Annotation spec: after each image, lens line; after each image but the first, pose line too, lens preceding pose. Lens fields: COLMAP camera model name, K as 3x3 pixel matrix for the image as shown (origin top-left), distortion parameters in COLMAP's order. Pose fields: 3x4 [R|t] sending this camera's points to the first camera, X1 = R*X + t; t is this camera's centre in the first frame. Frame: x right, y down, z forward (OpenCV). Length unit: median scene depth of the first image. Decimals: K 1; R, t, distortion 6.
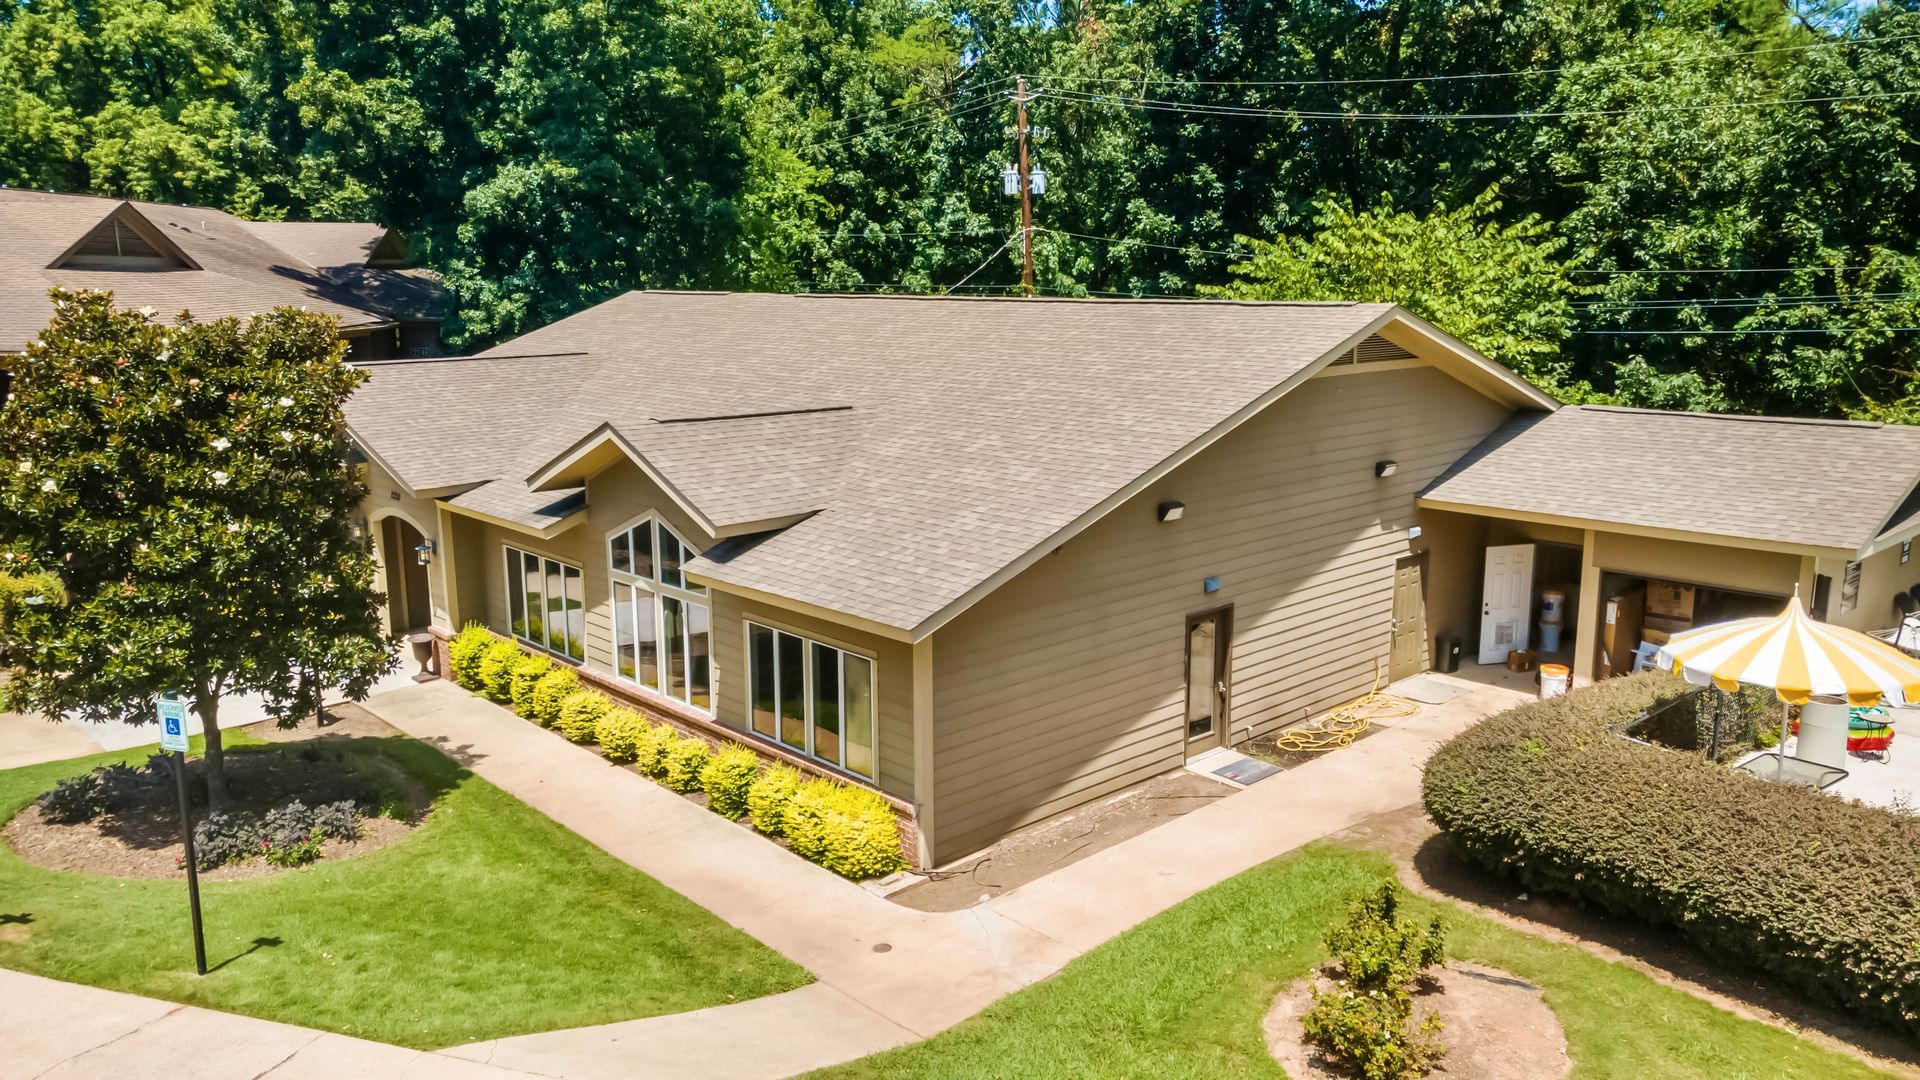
lens RADIAL K [[1391.3, 0, 963.9], [0, 1391.3, 537.2], [0, 0, 1]] dist [0.045474, 0.000744]
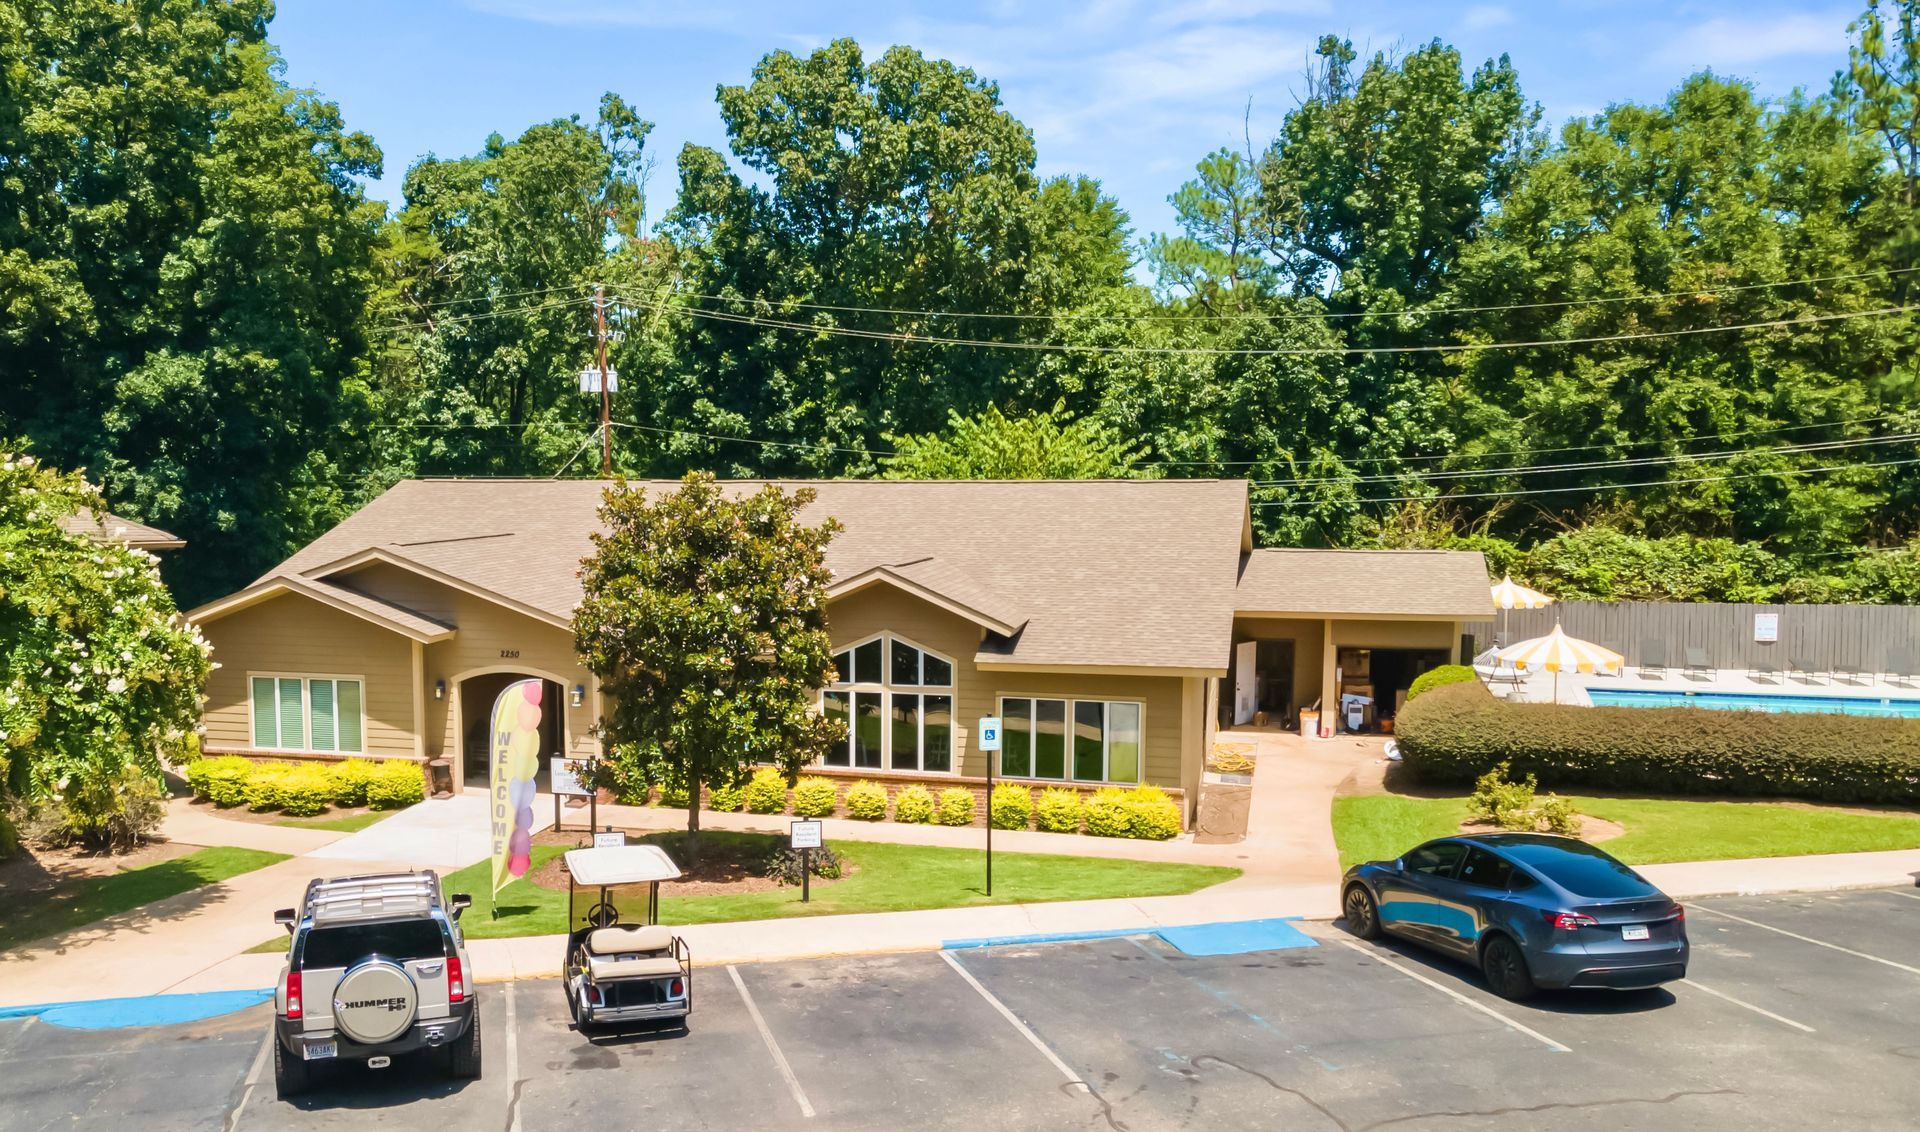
lens RADIAL K [[1651.6, 0, 804.0], [0, 1651.6, 619.3], [0, 0, 1]] dist [0.001490, 0.093145]
pose [[0.863367, -0.046053, 0.502470, -0.667763], [0.095067, 0.992838, -0.072351, 0.047389], [-0.495539, 0.110234, 0.861562, -0.208236]]
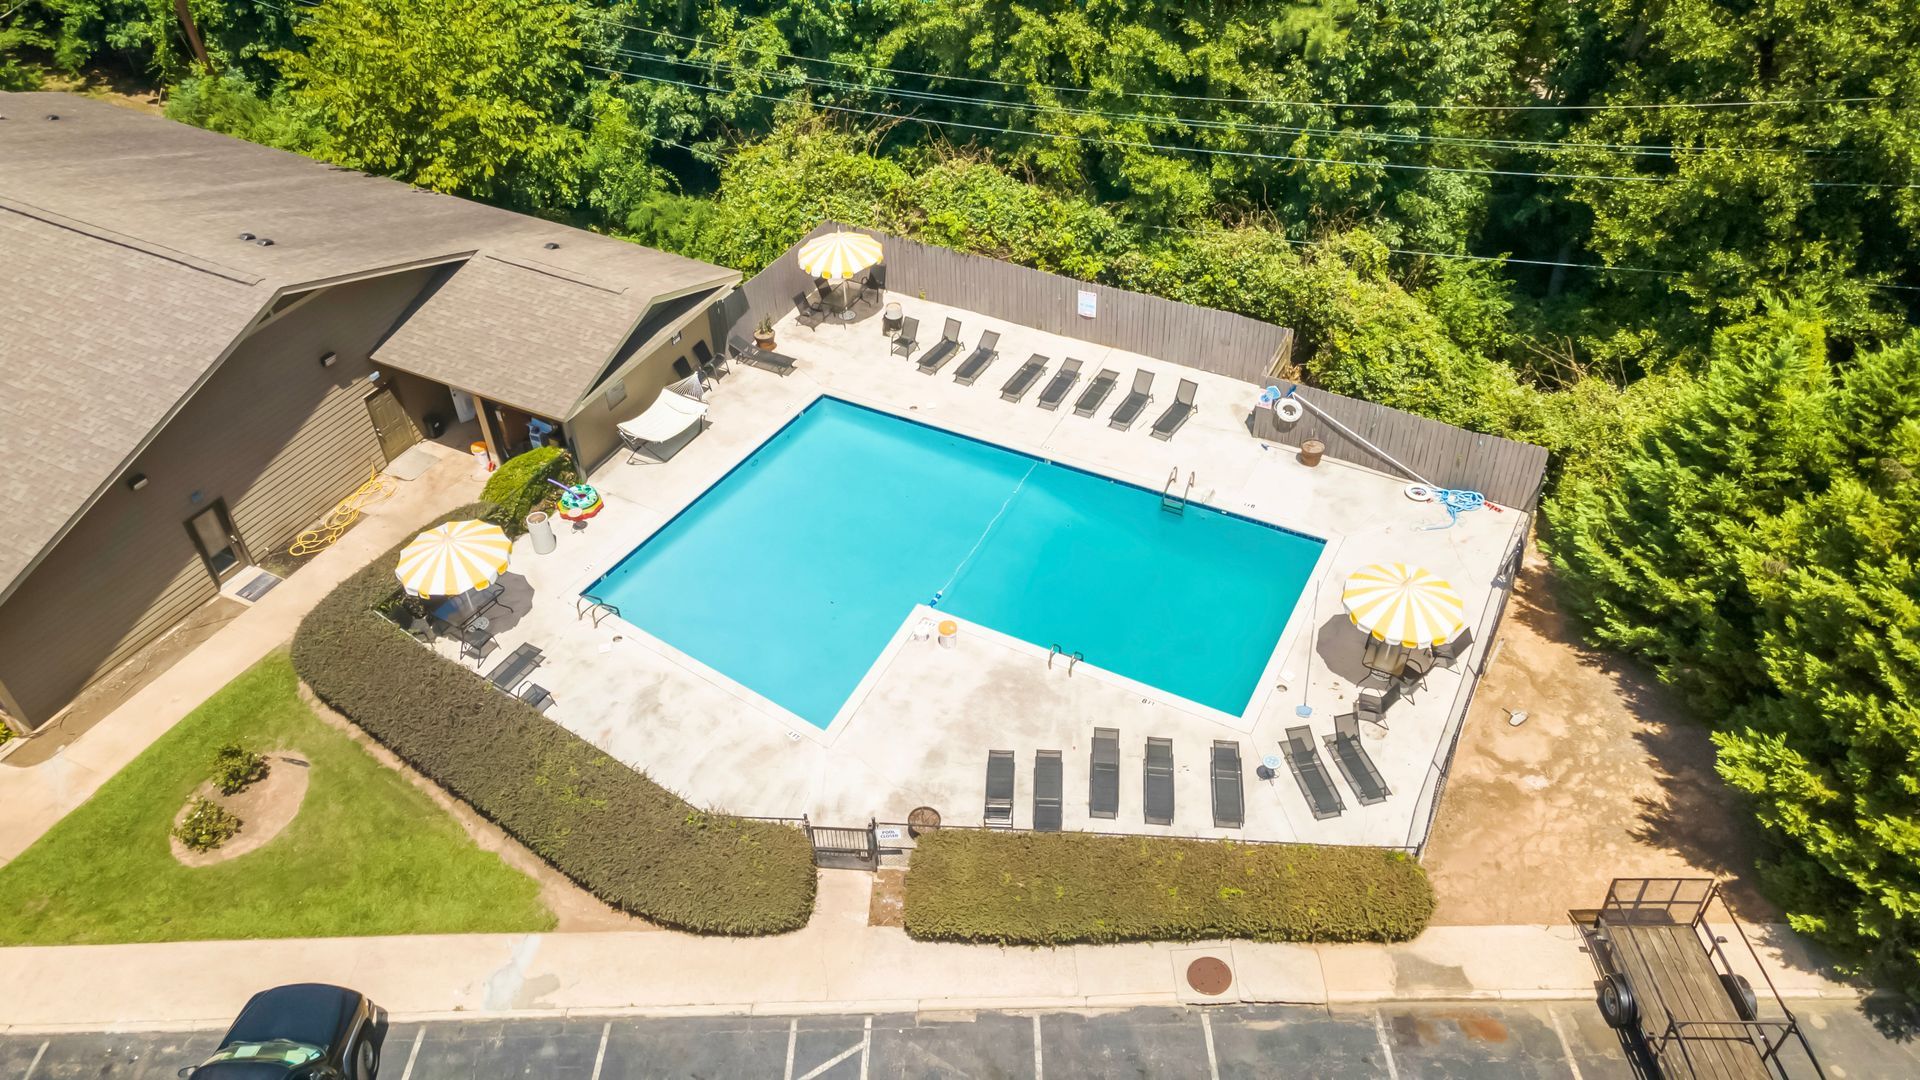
lens RADIAL K [[1391.3, 0, 963.9], [0, 1391.3, 537.2], [0, 0, 1]] dist [0.045474, 0.000744]
pose [[0.939653, -0.229894, 0.253378, 0.355789], [0.075927, 0.862251, 0.500758, -0.409639], [-0.333597, -0.451301, 0.827672, -0.411808]]
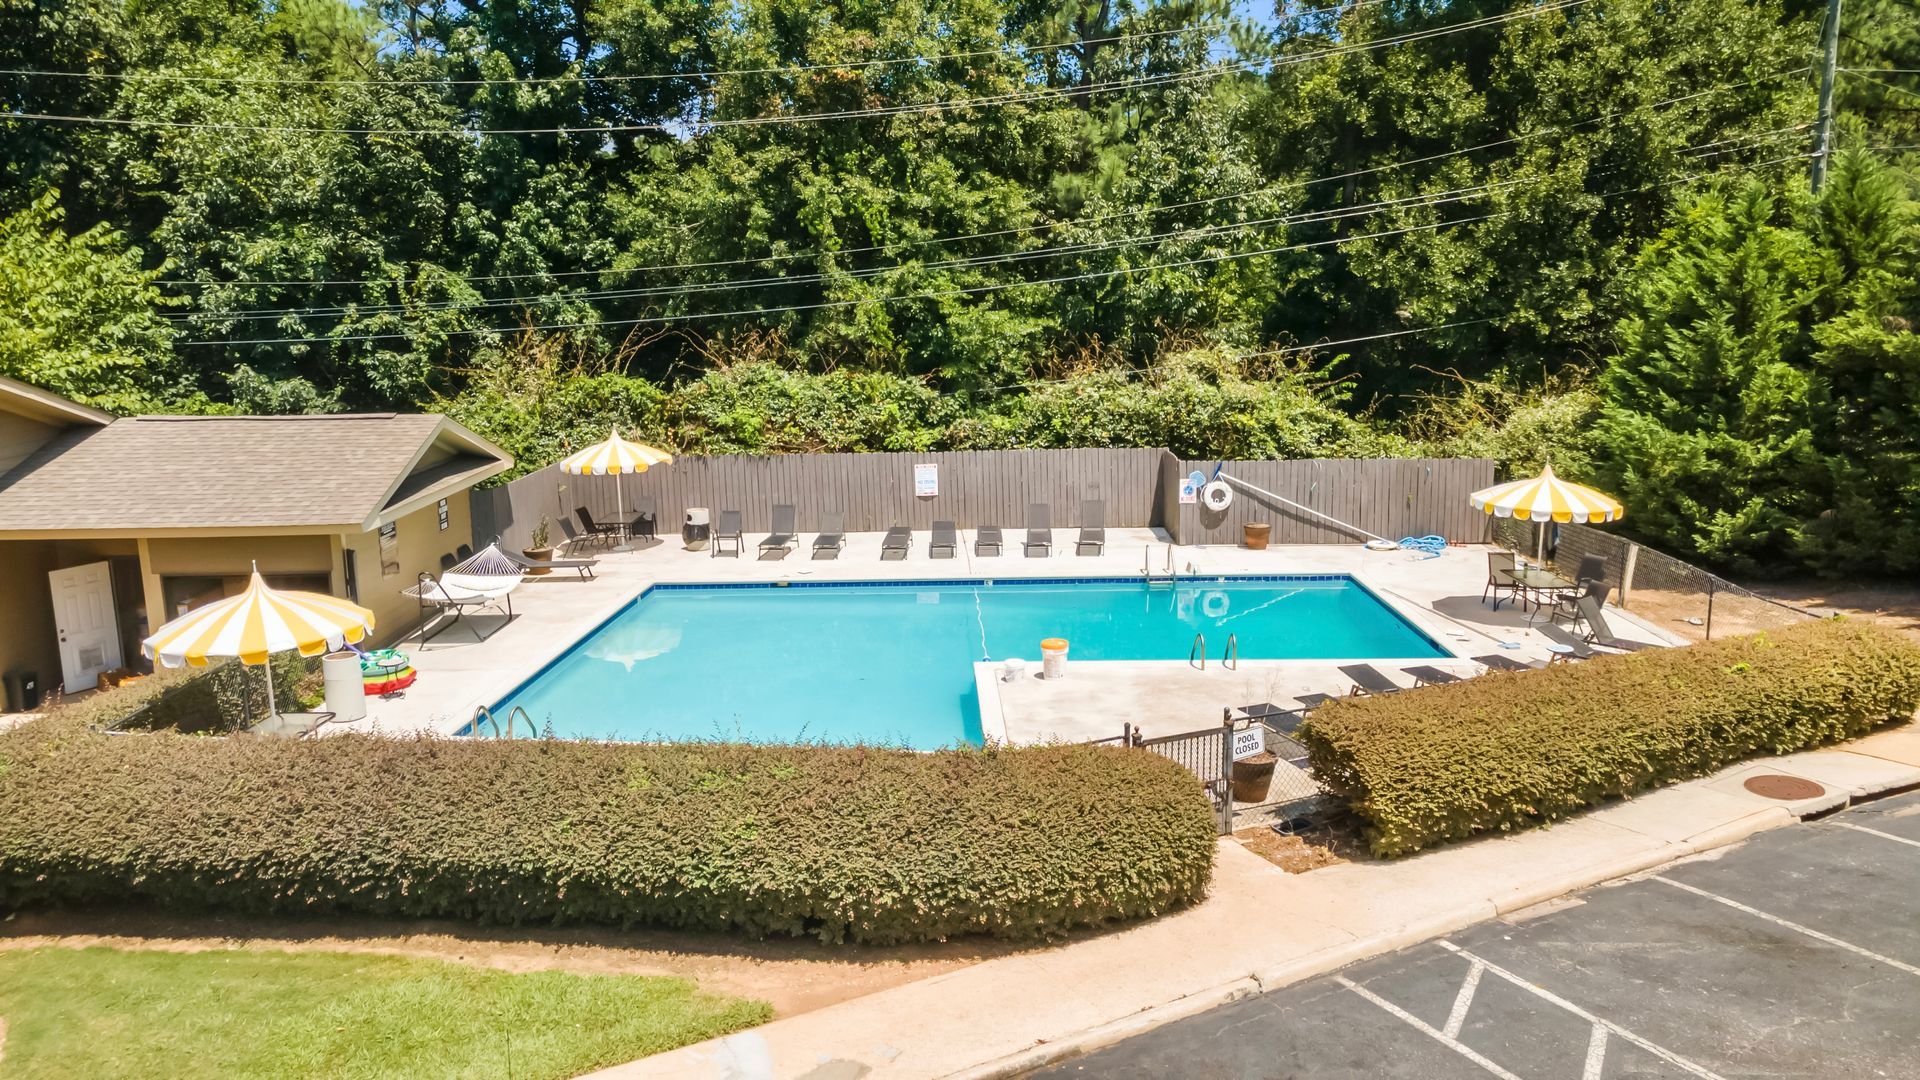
lens RADIAL K [[1391.3, 0, 963.9], [0, 1391.3, 537.2], [0, 0, 1]] dist [0.045474, 0.000744]
pose [[0.675998, -0.143124, 0.722871, 0.074936], [0.148108, 0.987328, 0.056980, 0.015756], [-0.721866, 0.068544, 0.688630, -0.085354]]
